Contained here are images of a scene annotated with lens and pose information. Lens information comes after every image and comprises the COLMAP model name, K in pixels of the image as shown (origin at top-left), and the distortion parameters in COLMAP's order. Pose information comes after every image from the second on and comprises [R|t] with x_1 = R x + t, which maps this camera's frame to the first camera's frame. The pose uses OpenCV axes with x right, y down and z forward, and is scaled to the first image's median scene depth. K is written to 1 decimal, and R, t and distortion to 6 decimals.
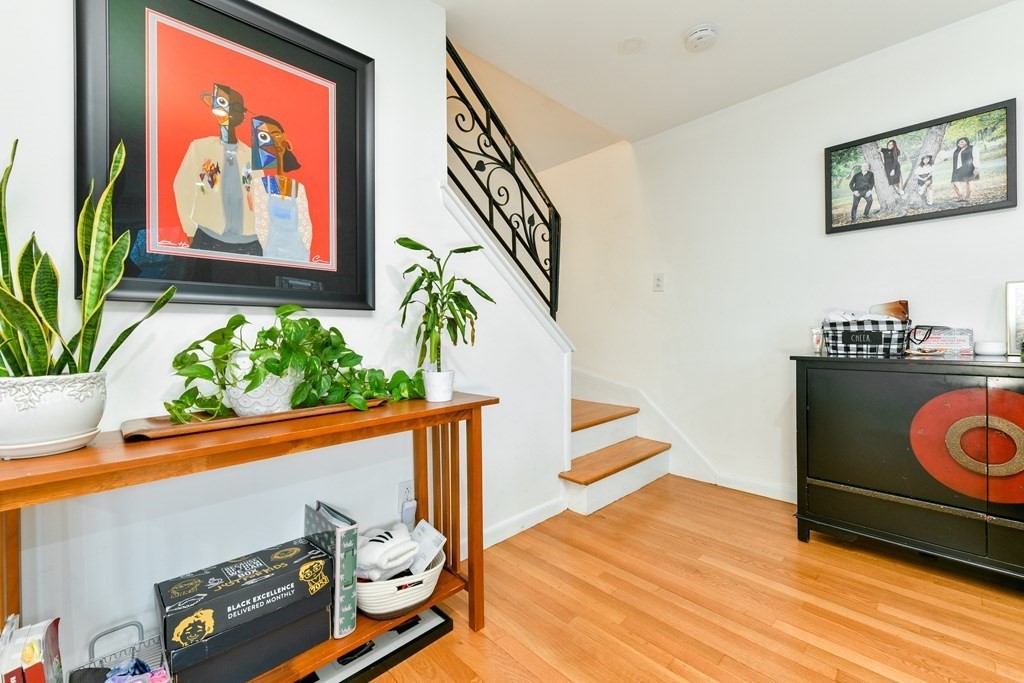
lens RADIAL K [[410.6, 0, 522.2], [0, 410.6, 338.4], [0, 0, 1]] dist [-0.001261, -0.002225]
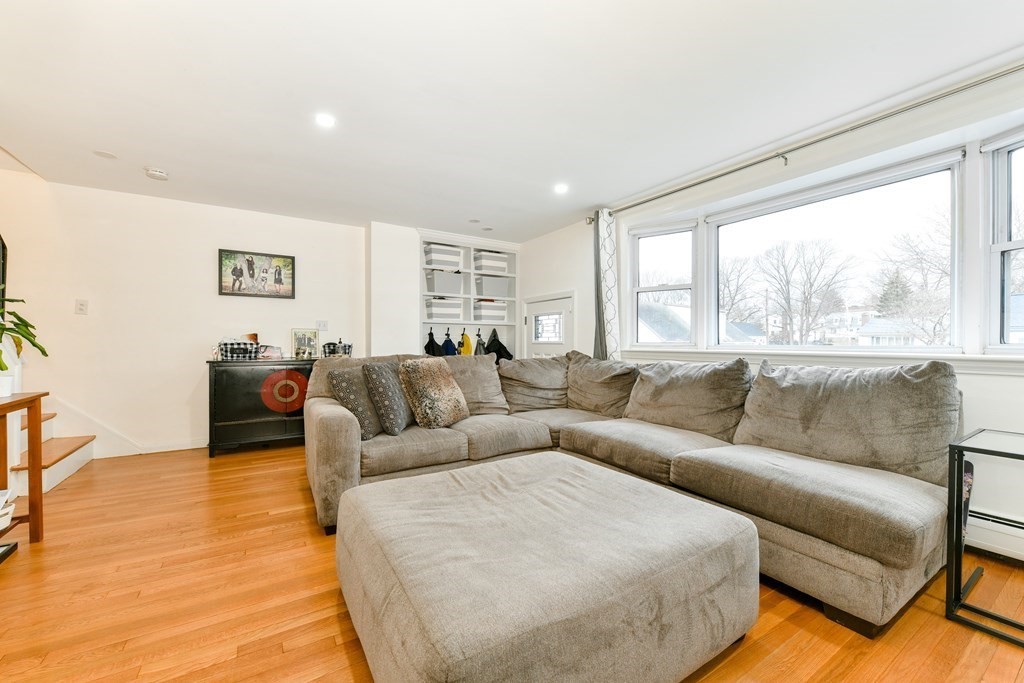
lens RADIAL K [[406.9, 0, 518.7], [0, 406.9, 343.6], [0, 0, 1]] dist [-0.000665, -0.000461]
pose [[0.191073, 0.011042, 0.981514, -0.898544], [0.005743, 0.999907, -0.012367, -0.005579], [-0.981559, 0.008000, 0.190992, -0.760752]]
